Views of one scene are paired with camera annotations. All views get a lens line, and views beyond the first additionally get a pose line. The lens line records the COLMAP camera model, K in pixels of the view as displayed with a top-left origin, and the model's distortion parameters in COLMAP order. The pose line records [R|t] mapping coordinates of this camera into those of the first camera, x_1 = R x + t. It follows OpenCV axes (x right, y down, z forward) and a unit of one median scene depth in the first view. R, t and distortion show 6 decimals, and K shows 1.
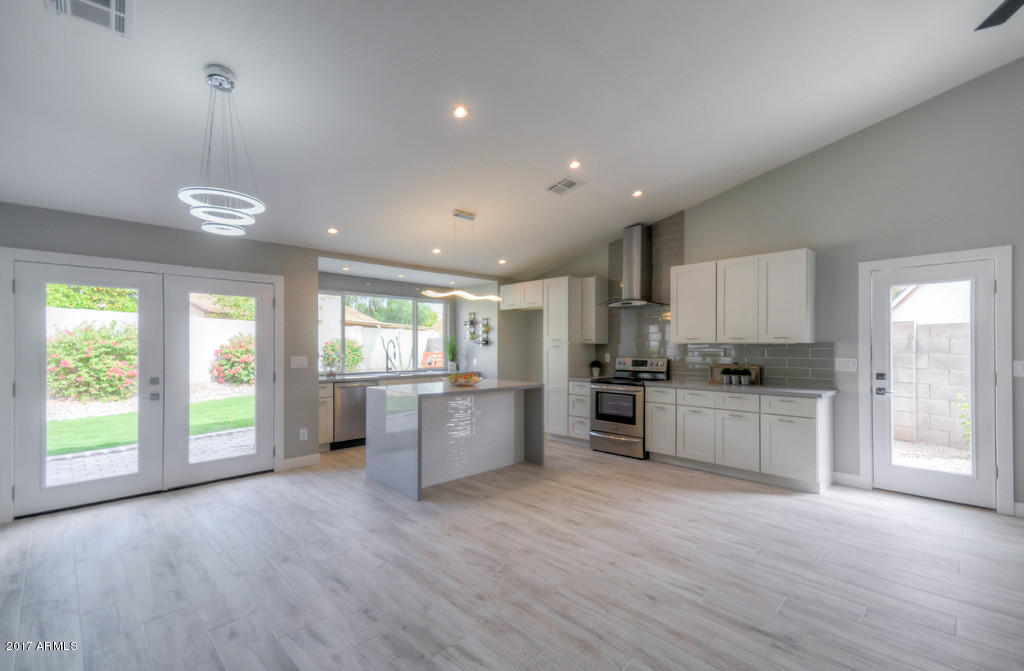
lens RADIAL K [[483.8, 0, 575.7], [0, 483.8, 346.6], [0, 0, 1]] dist [0.046251, -0.000048]
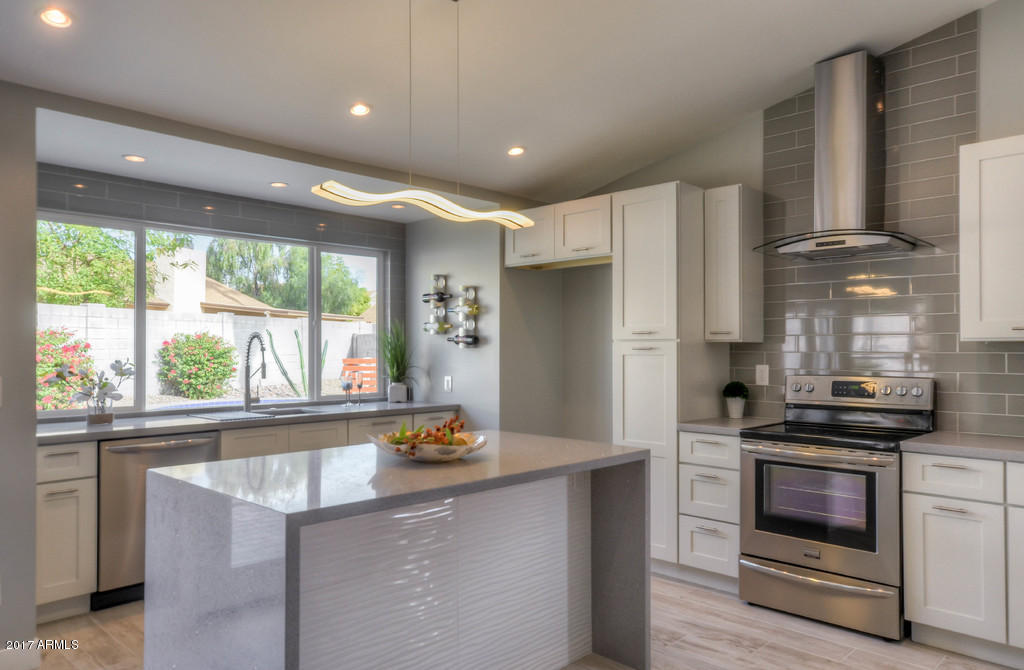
lens RADIAL K [[698.4, 0, 592.6], [0, 698.4, 342.6], [0, 0, 1]] dist [0.025680, 0.000691]
pose [[0.999580, -0.001193, 0.028950, -0.111734], [0.001431, 0.999965, -0.008192, -0.000779], [-0.028939, 0.008230, 0.999547, 0.417729]]
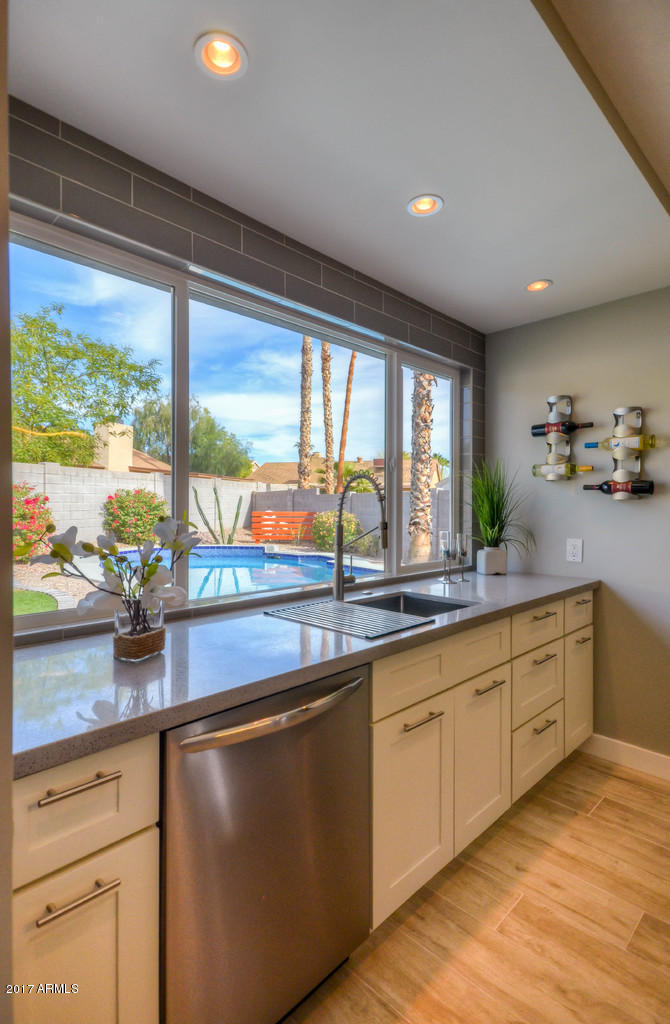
lens RADIAL K [[452.6, 0, 358.0], [0, 452.6, 506.8], [0, 0, 1]] dist [0.009213, -0.000451]
pose [[0.999560, 0.005146, 0.029205, -0.443978], [-0.005244, 0.999981, 0.003284, 0.004058], [-0.029187, -0.003436, 0.999568, 0.865512]]
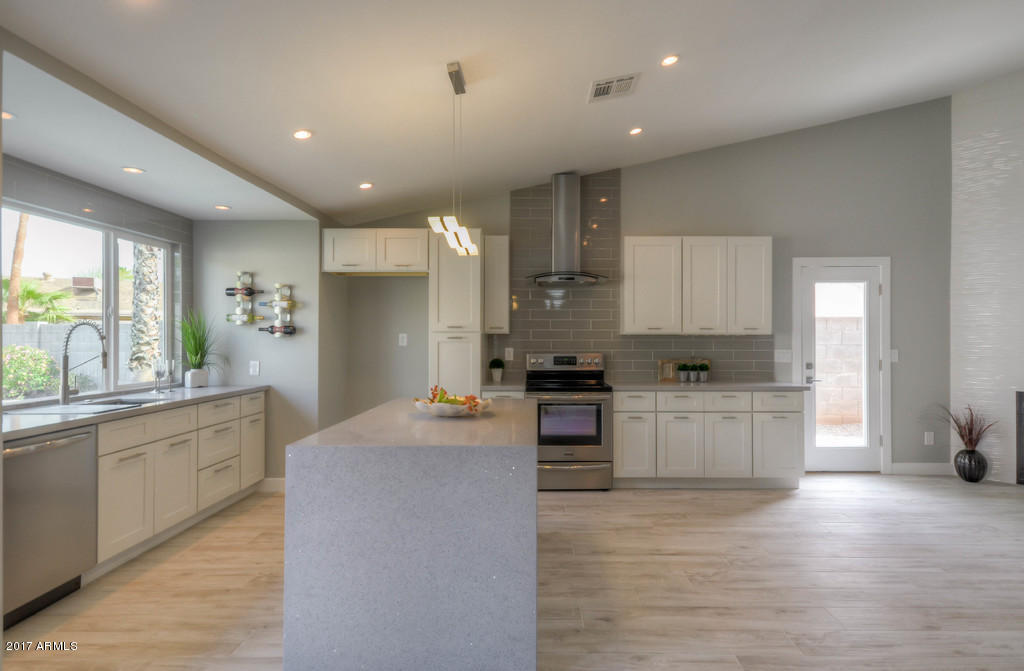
lens RADIAL K [[522.0, 0, 520.3], [0, 522.0, 335.6], [0, 0, 1]] dist [0.015115, 0.000188]
pose [[0.714925, 0.003531, 0.699192, -0.489095], [-0.001098, 0.999992, -0.003926, -0.000560], [-0.699200, 0.002039, 0.714923, 0.489778]]
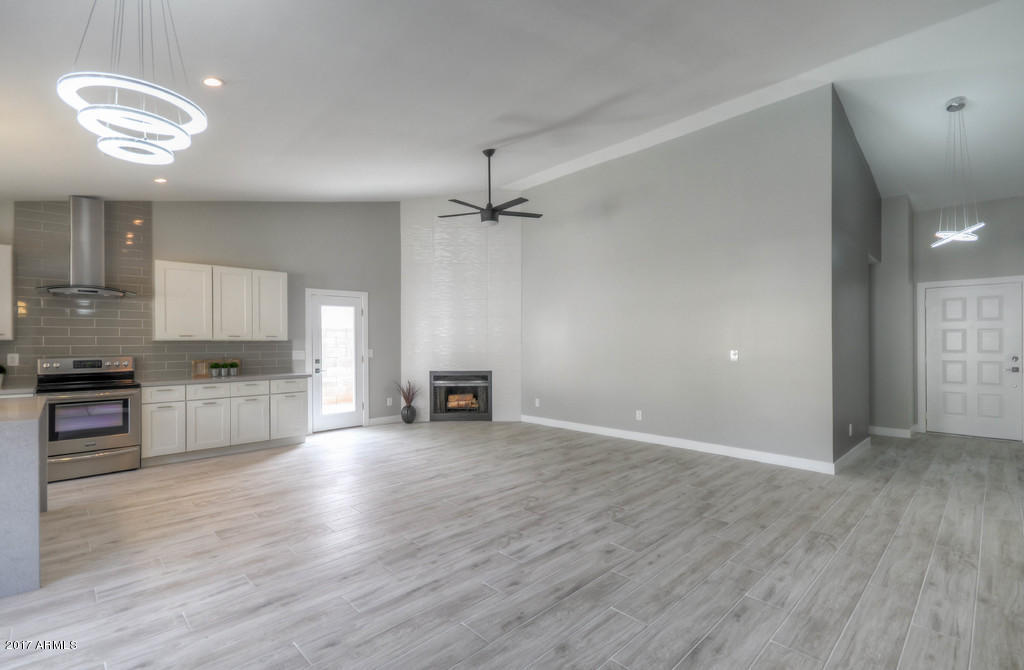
lens RADIAL K [[452.6, 0, 520.5], [0, 452.6, 342.1], [0, 0, 1]] dist [0.009213, -0.000451]
pose [[-0.012079, -0.000540, 0.999927, -0.673042], [0.005461, 0.999985, 0.000606, 0.000304], [-0.999912, 0.005467, -0.012075, 0.280488]]
